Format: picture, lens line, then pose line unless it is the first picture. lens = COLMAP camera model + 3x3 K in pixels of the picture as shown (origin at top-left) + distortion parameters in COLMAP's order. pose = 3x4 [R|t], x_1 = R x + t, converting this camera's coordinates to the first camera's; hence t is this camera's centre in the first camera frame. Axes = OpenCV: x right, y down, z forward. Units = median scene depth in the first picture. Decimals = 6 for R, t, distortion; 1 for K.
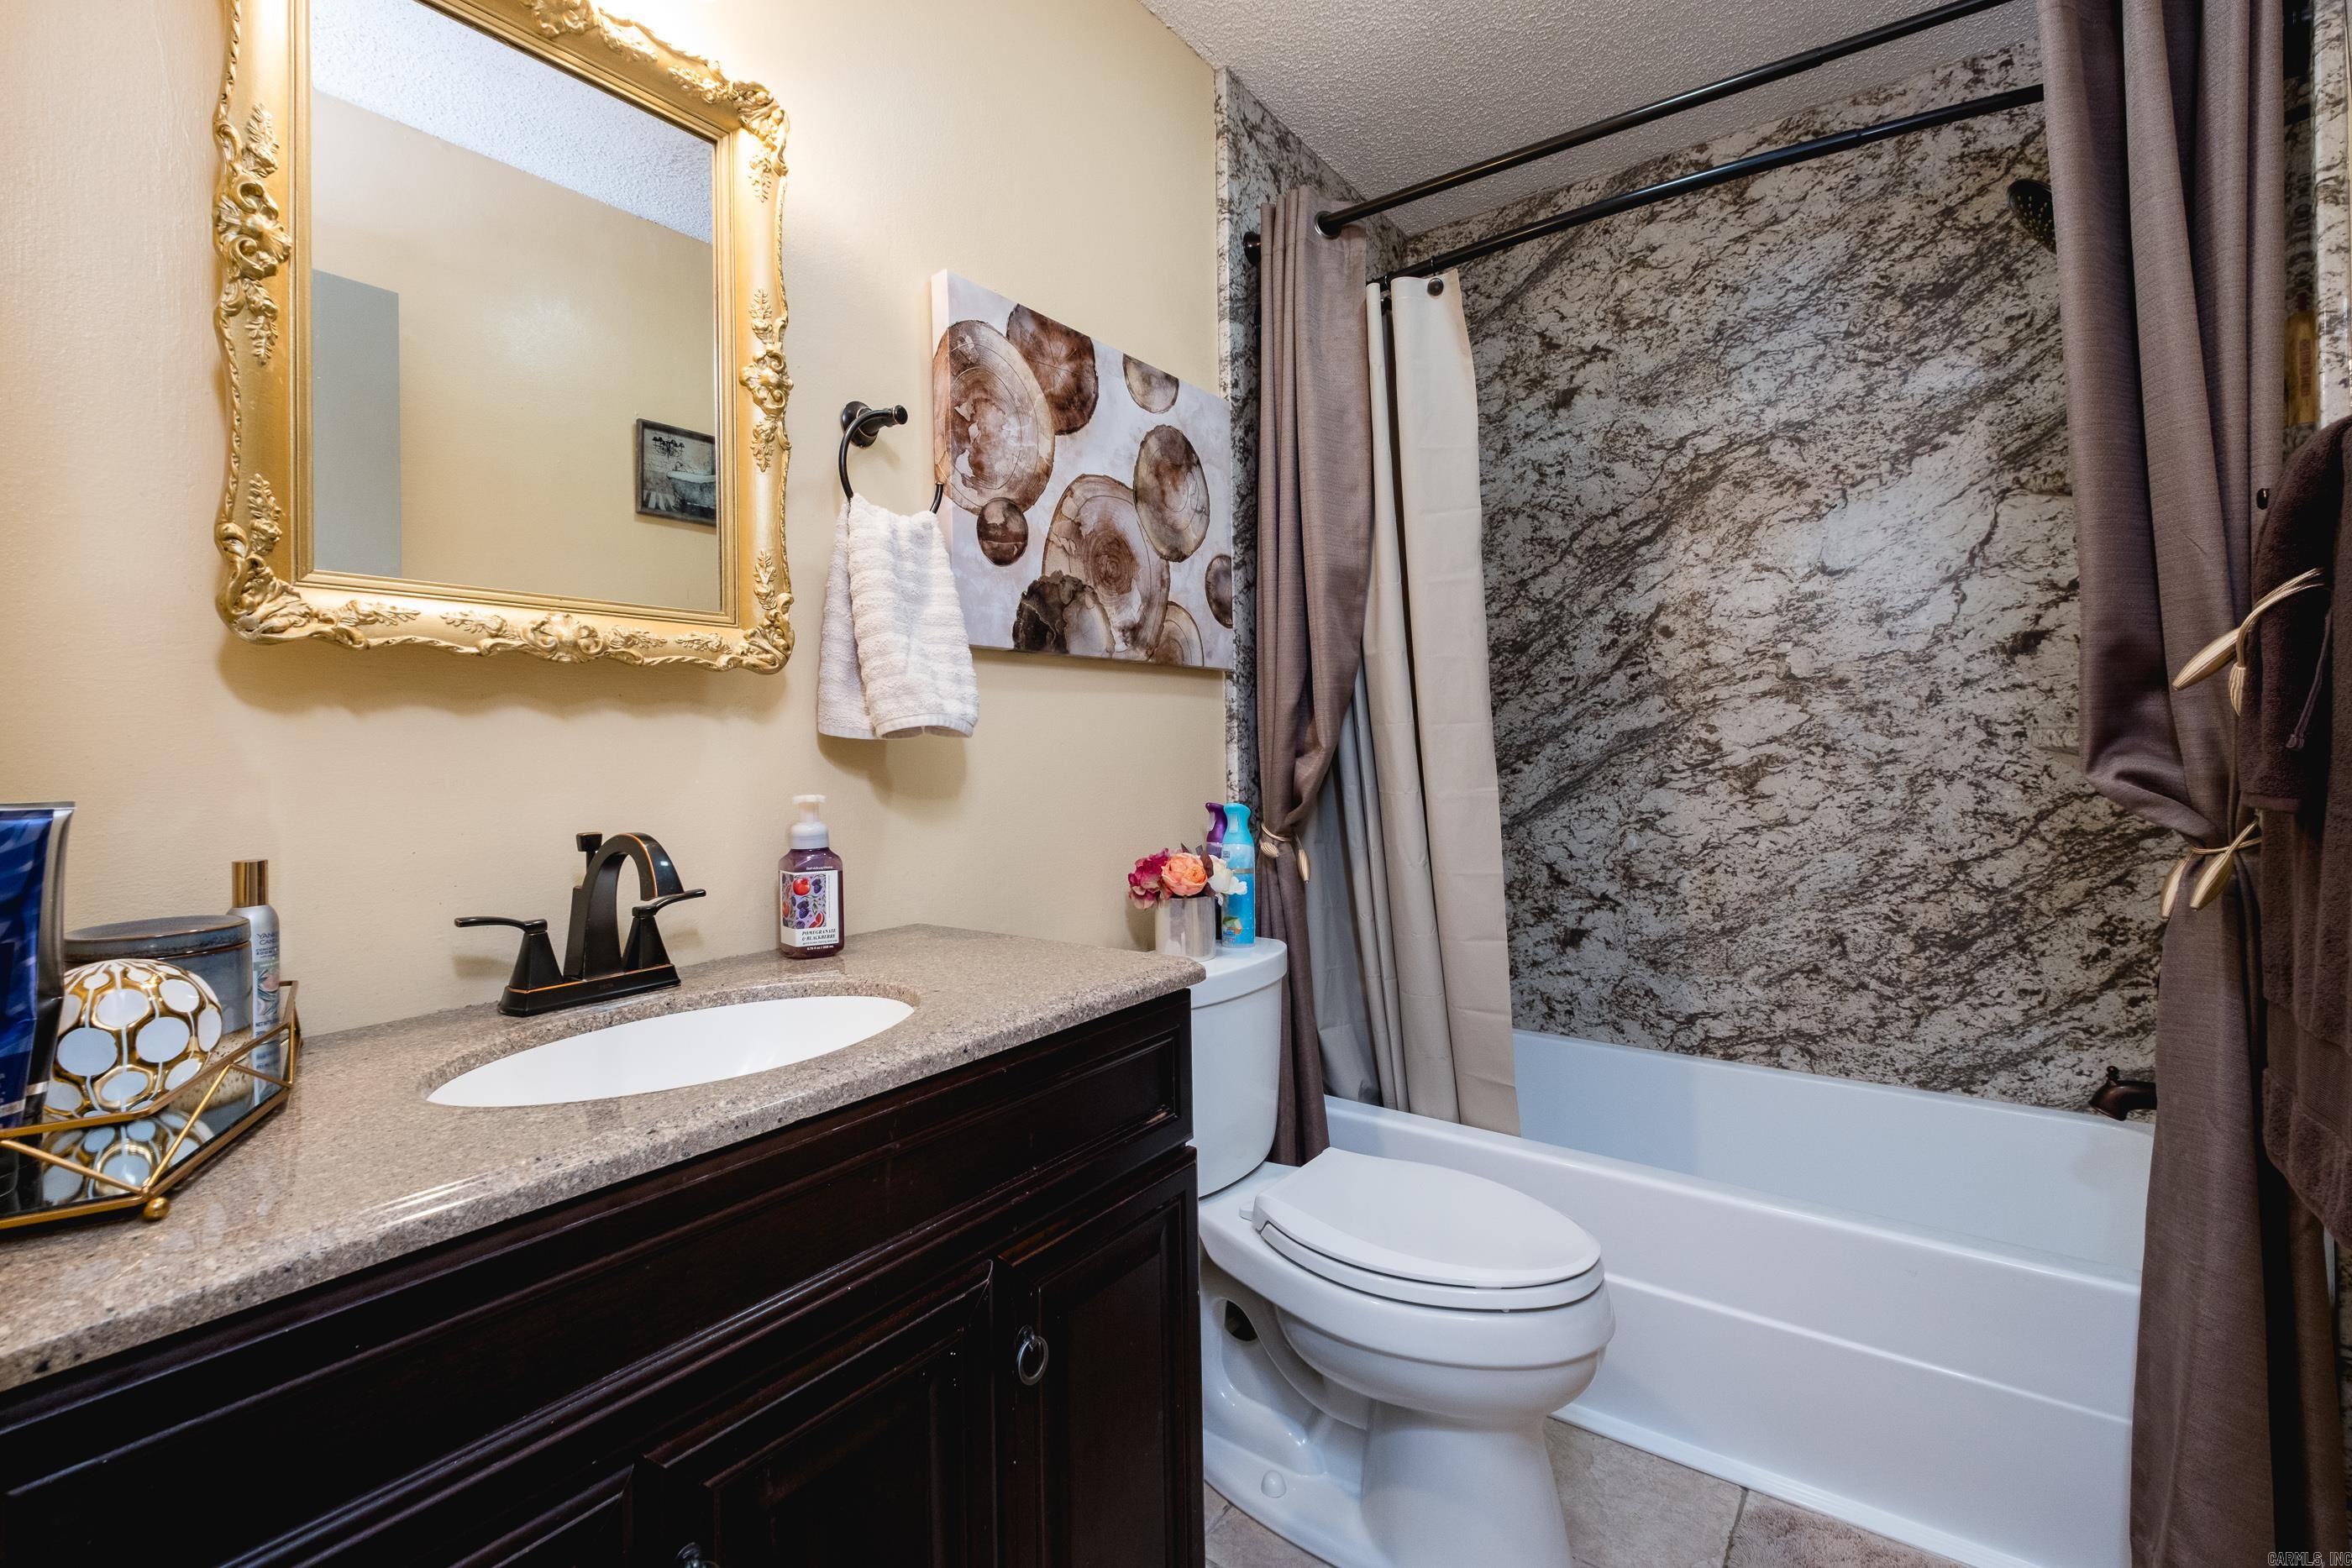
lens RADIAL K [[1025.3, 0, 1176.6], [0, 1025.3, 777.0], [0, 0, 1]] dist [0.003183, -0.003786]
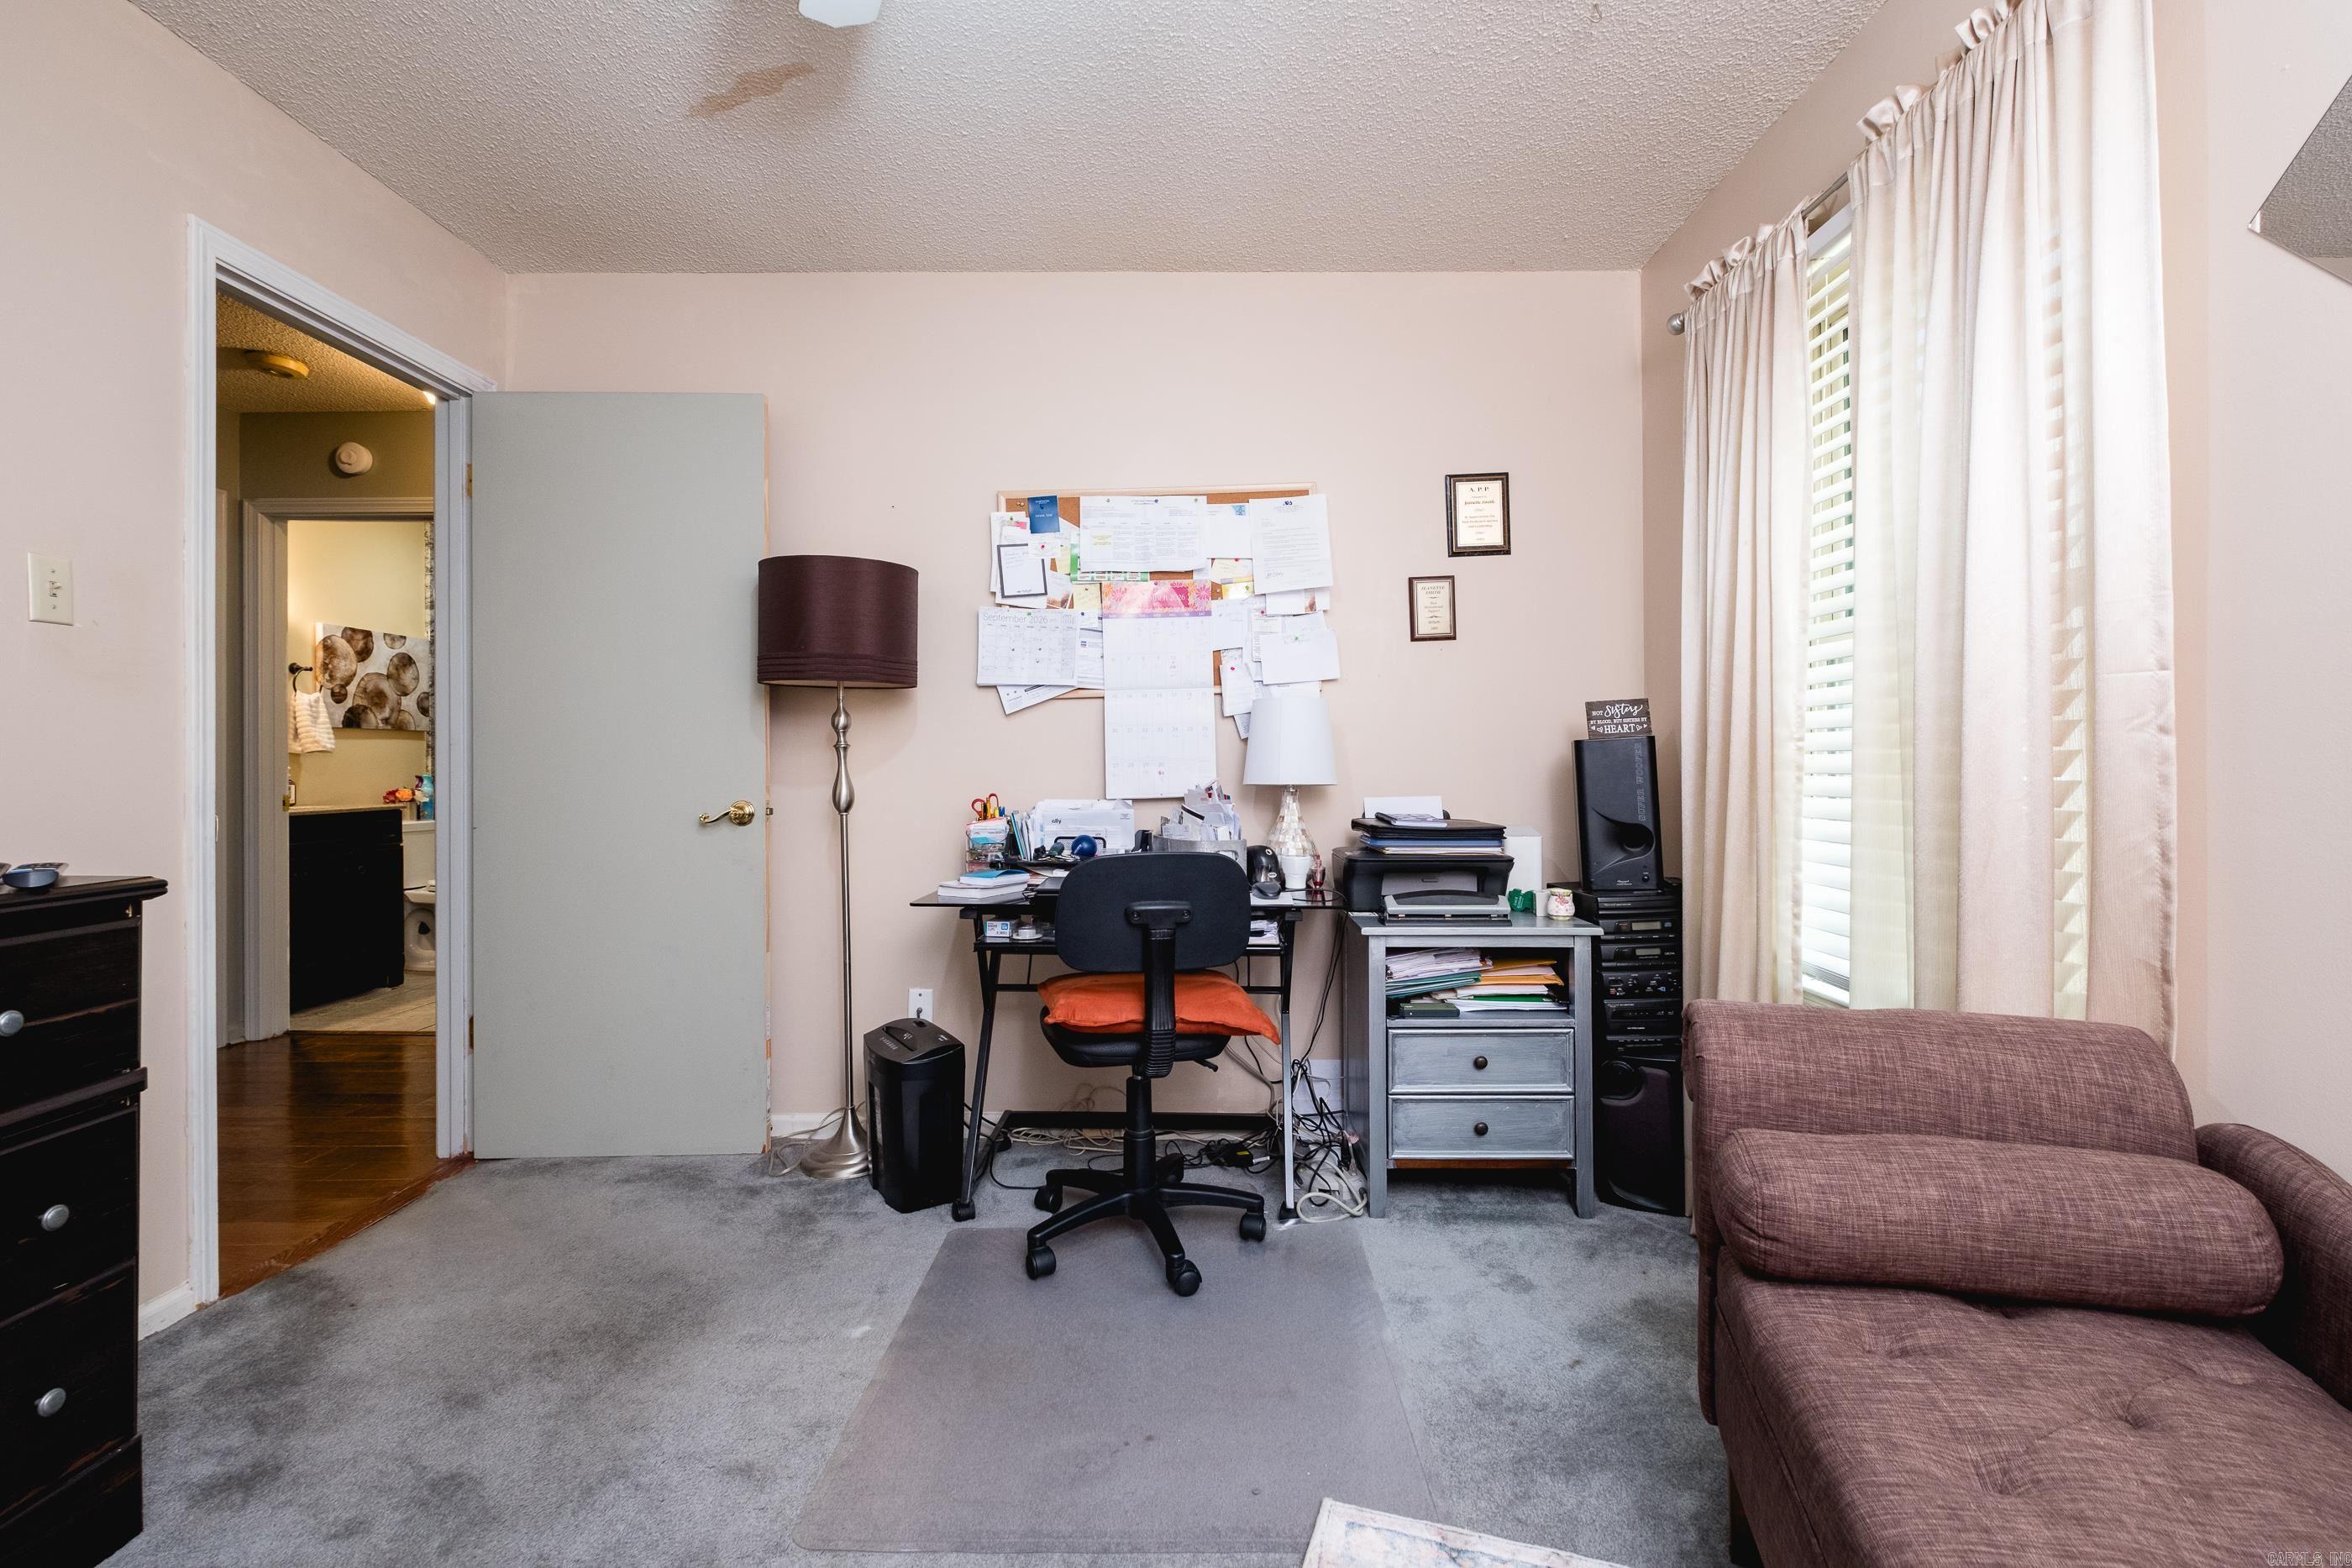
lens RADIAL K [[1025.3, 0, 1177.0], [0, 1025.3, 773.0], [0, 0, 1]] dist [0.003183, -0.003786]
pose [[0.816485, 0.010064, 0.577279, 0.132225], [0.002648, 0.999772, -0.021175, 0.101082], [-0.577361, 0.018817, 0.816272, -3.186924]]
